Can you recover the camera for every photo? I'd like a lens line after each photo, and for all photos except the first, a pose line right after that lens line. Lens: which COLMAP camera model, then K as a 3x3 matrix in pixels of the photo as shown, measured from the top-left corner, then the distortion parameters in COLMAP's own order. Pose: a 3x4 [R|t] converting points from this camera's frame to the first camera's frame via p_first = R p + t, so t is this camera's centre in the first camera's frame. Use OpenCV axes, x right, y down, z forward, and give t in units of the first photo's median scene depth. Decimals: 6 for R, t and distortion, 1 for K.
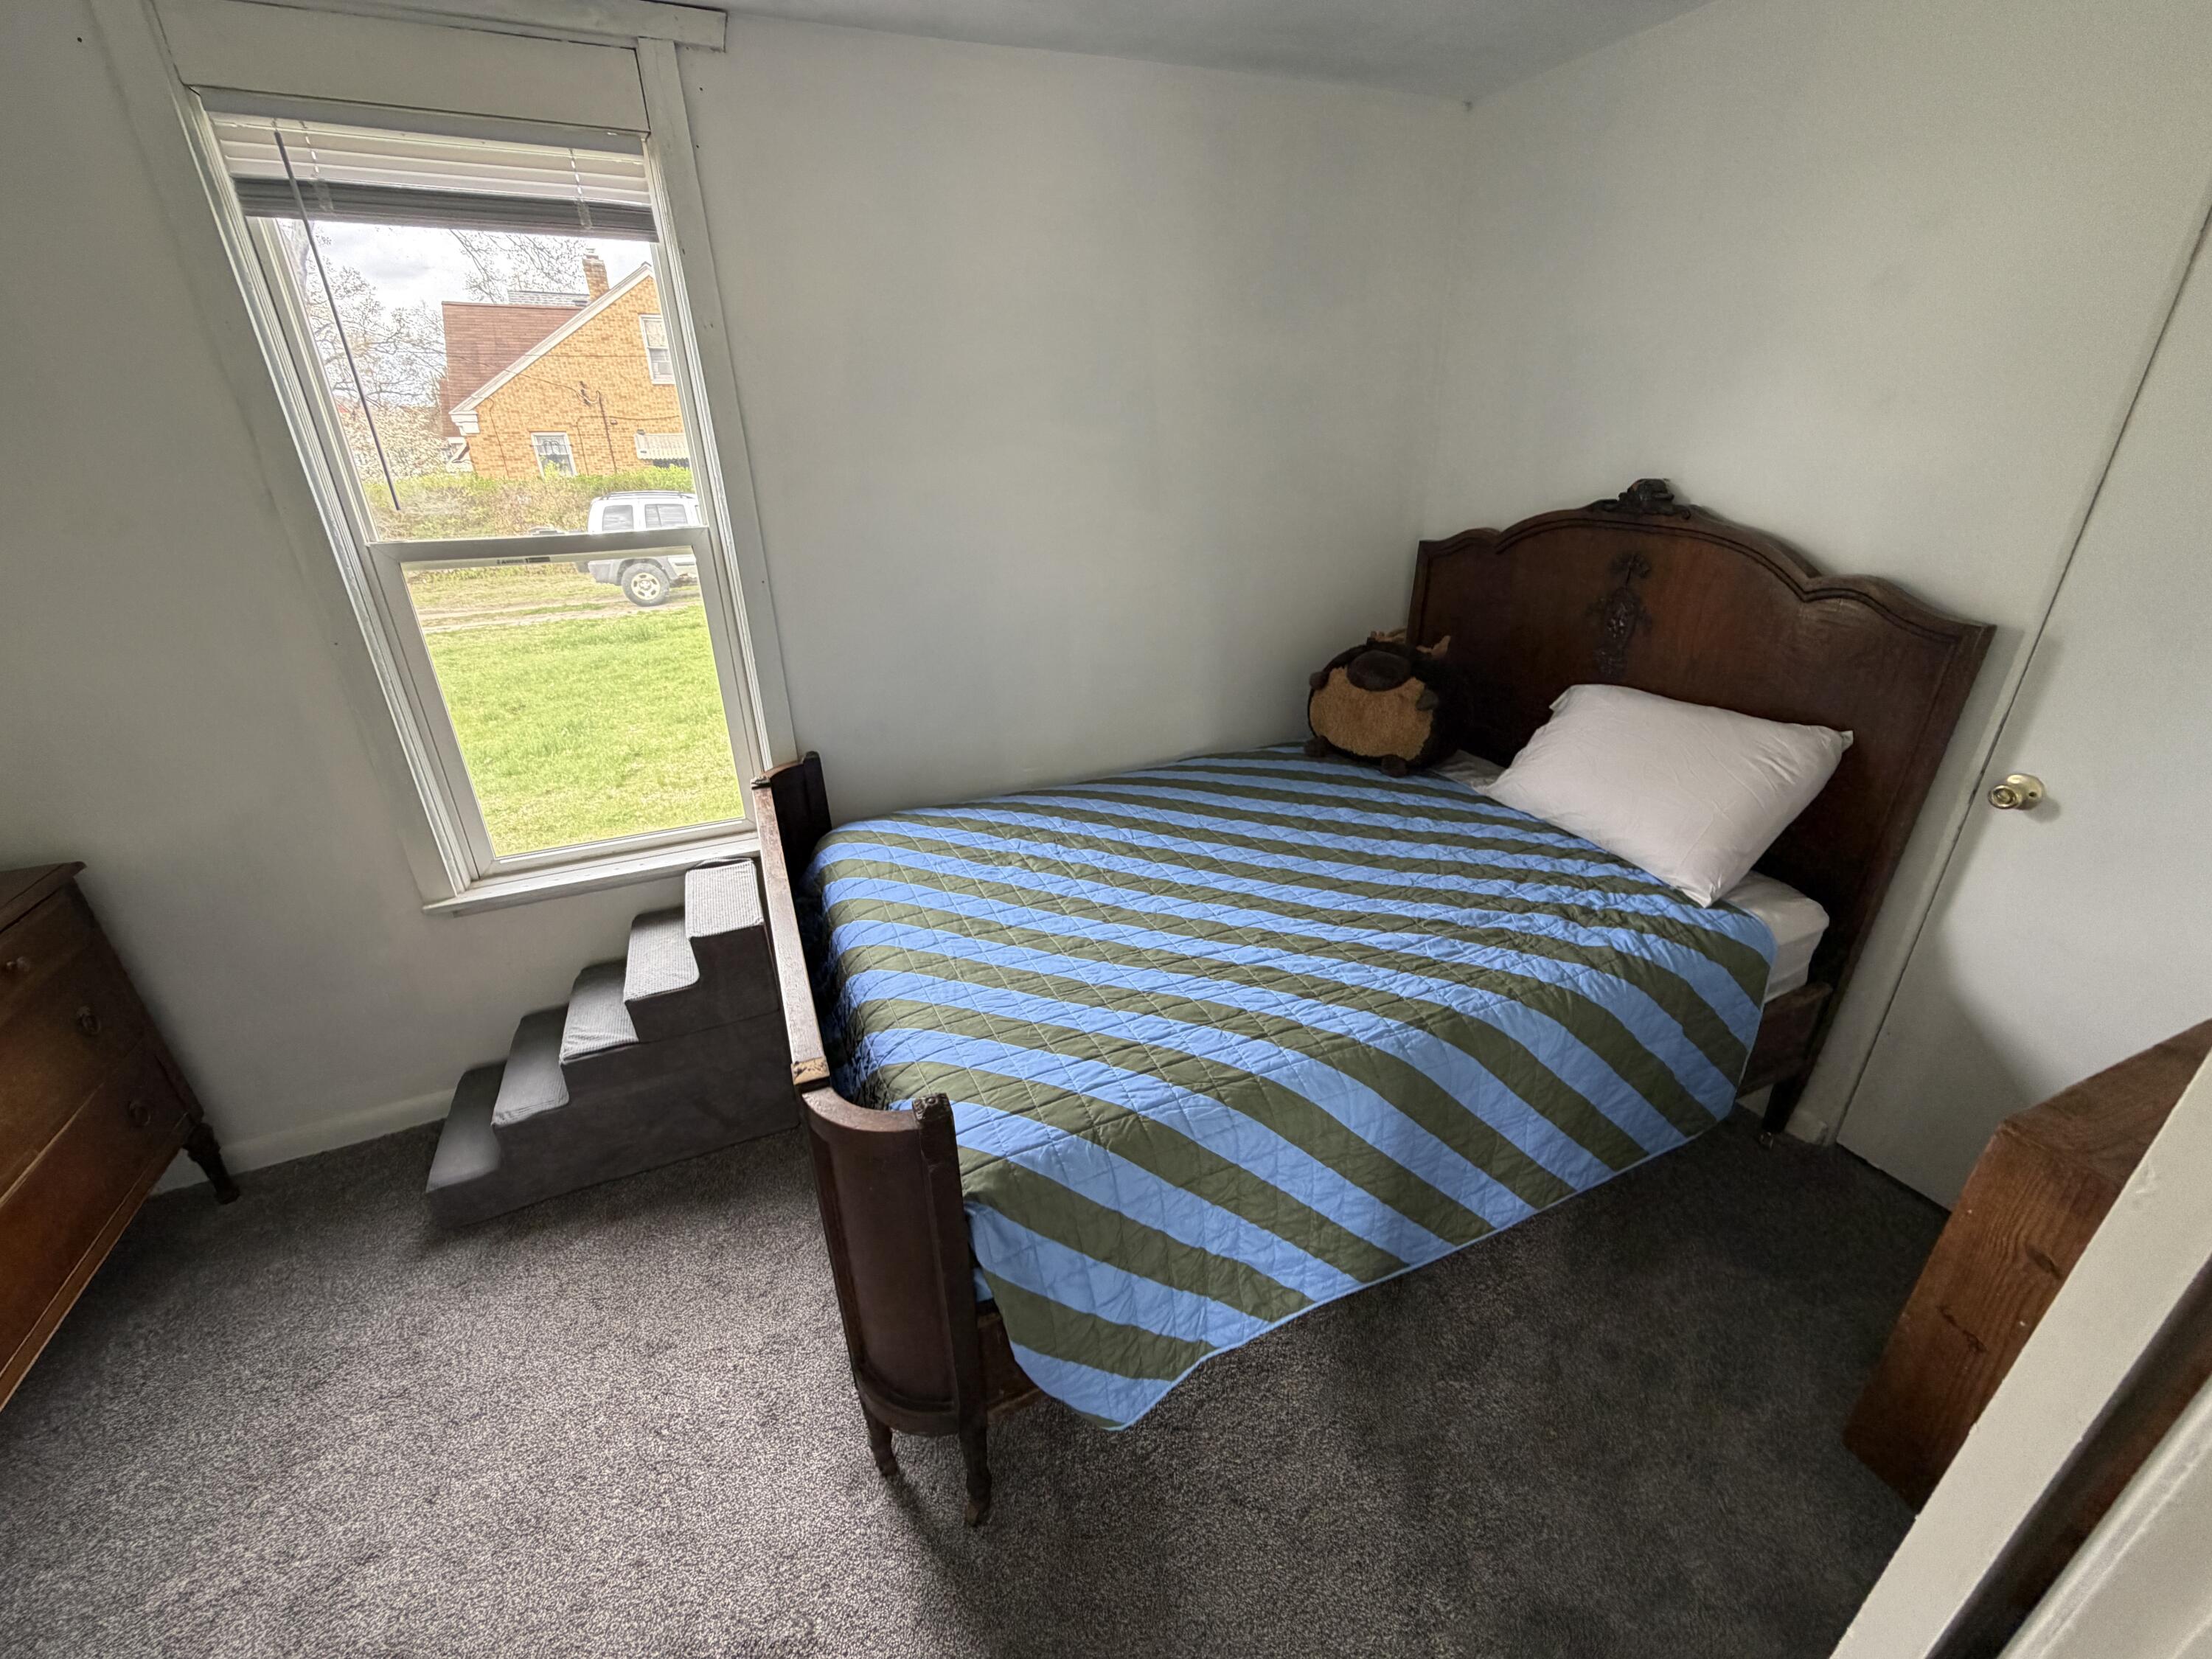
lens RADIAL K [[877.9, 0, 1093.8], [0, 877.9, 836.0], [0, 0, 1]] dist [-0.000785, -0.000074]
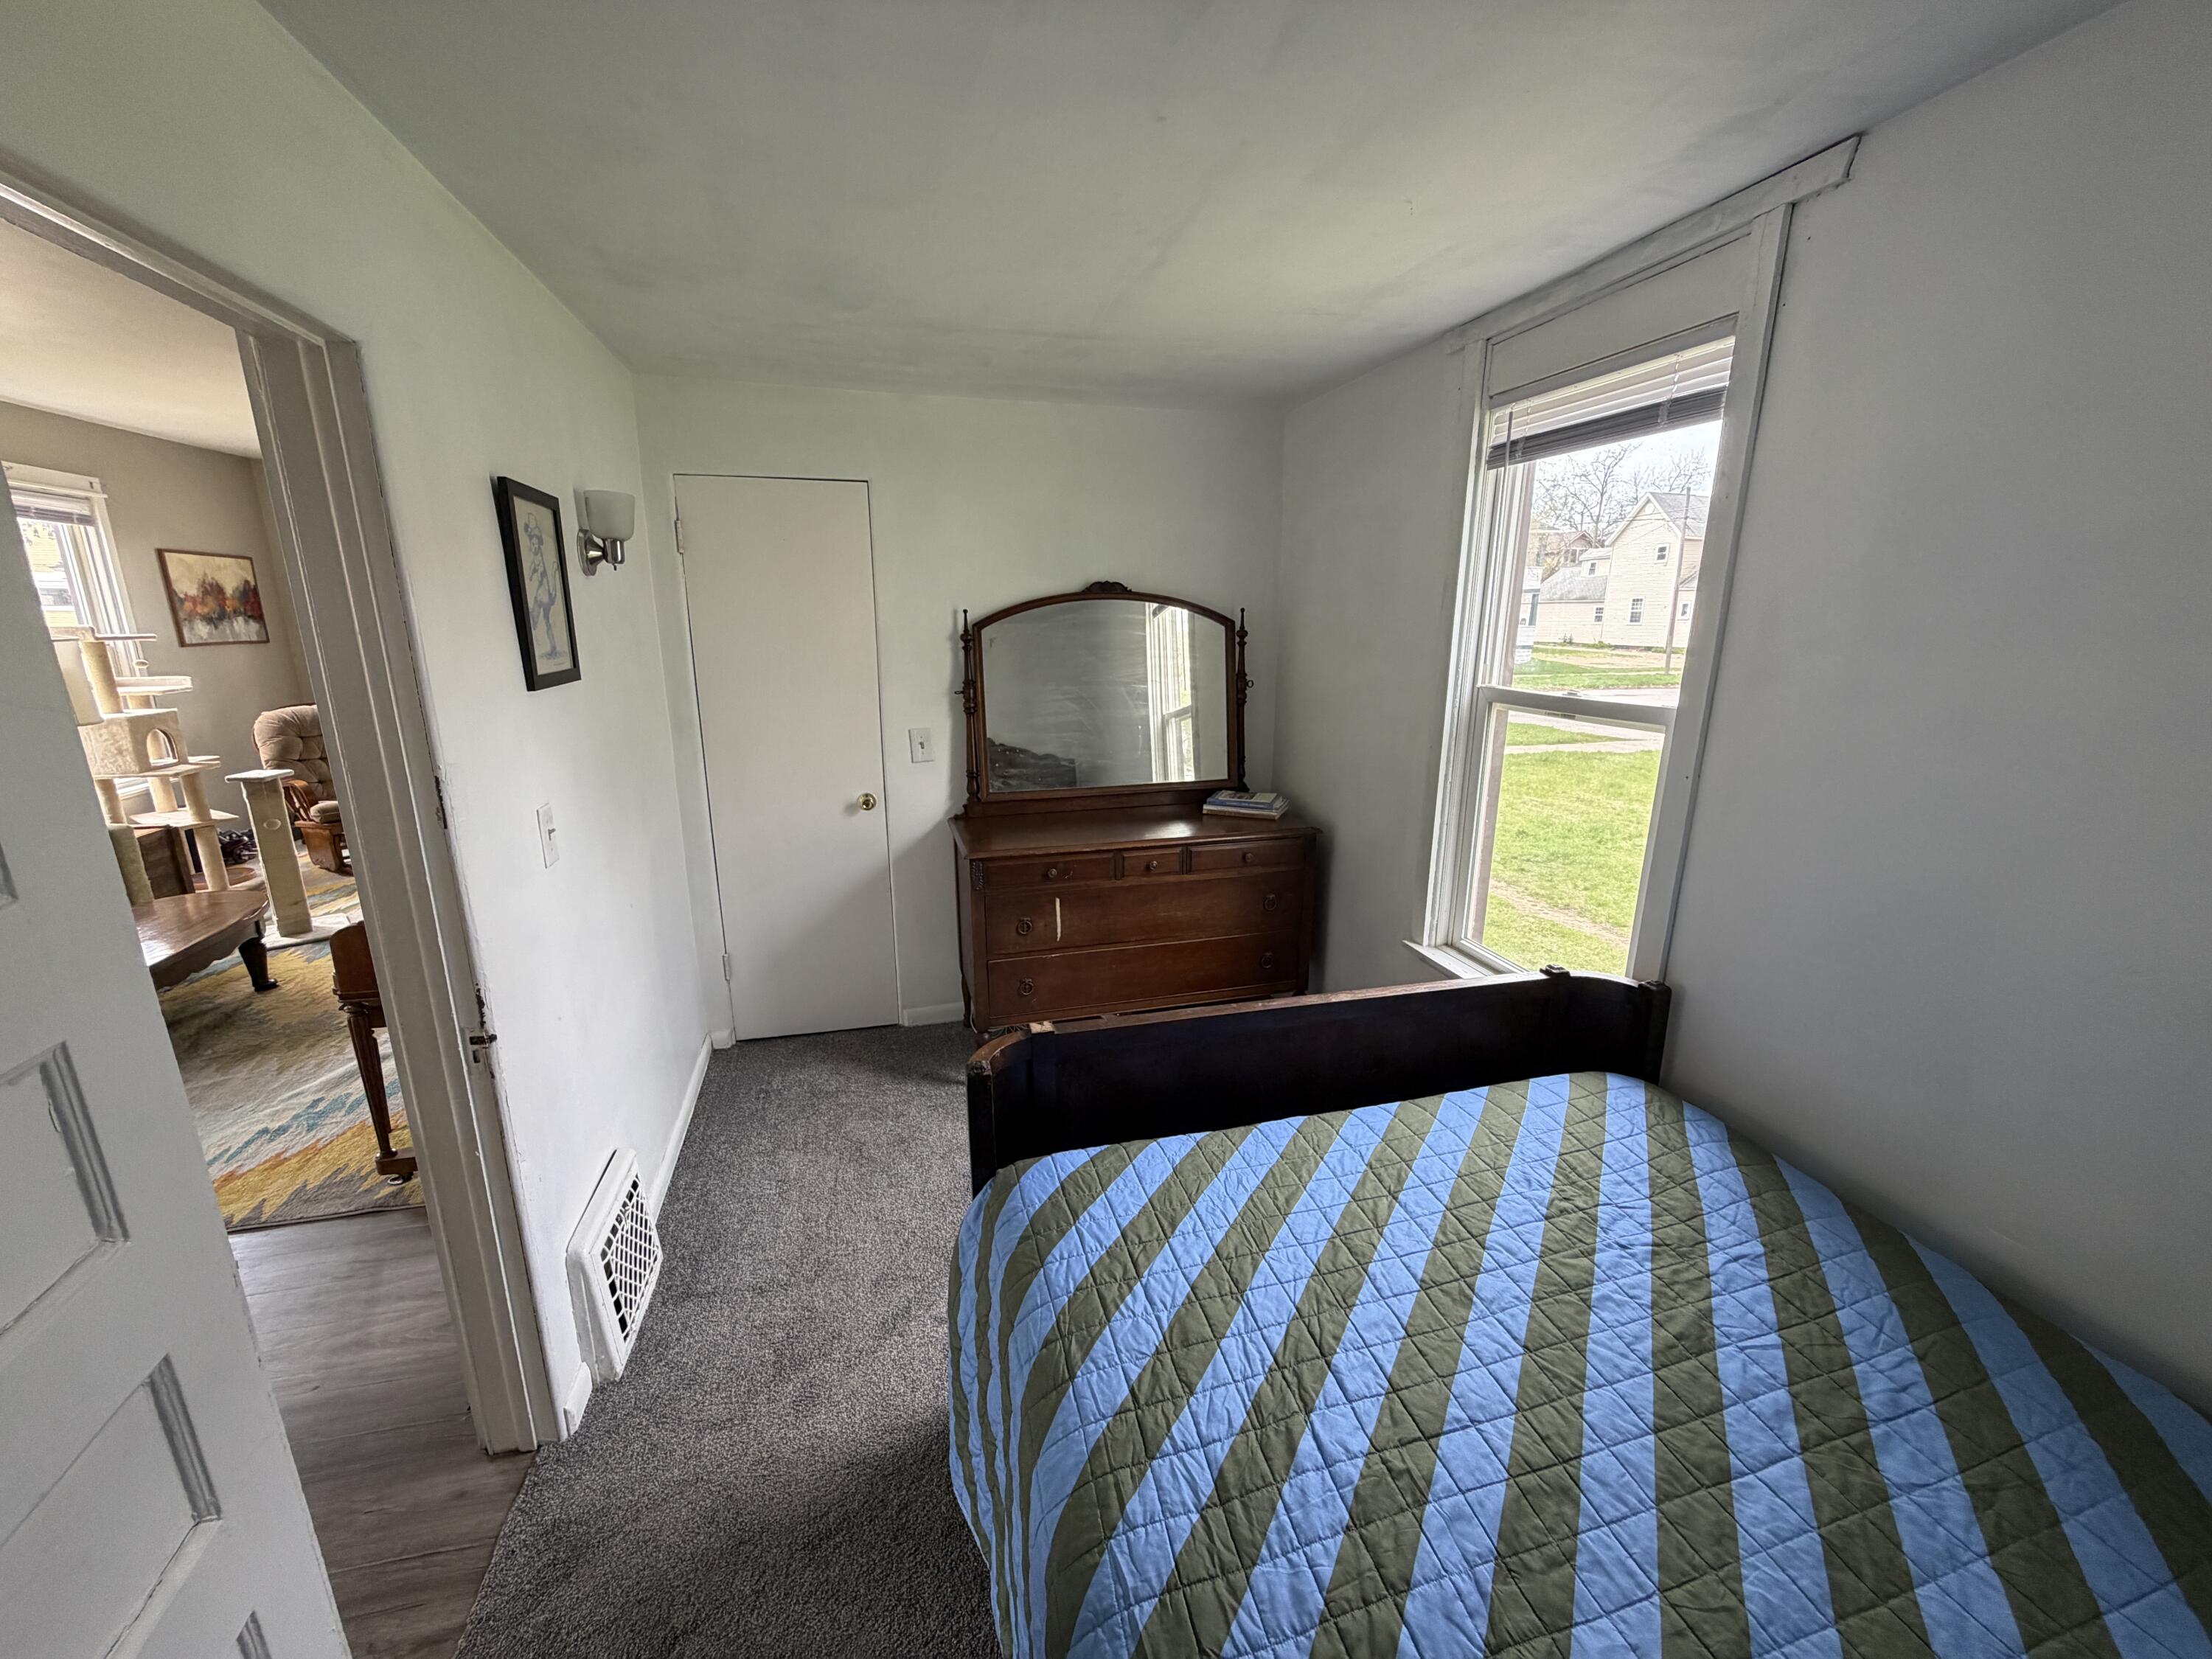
lens RADIAL K [[877.9, 0, 1093.7], [0, 877.9, 826.1], [0, 0, 1]] dist [-0.000785, -0.000074]
pose [[-0.167897, 0.250875, -0.953348, 0.651624], [-0.395401, 0.868739, 0.298245, -0.333720], [0.903033, 0.427030, -0.046662, 0.663642]]
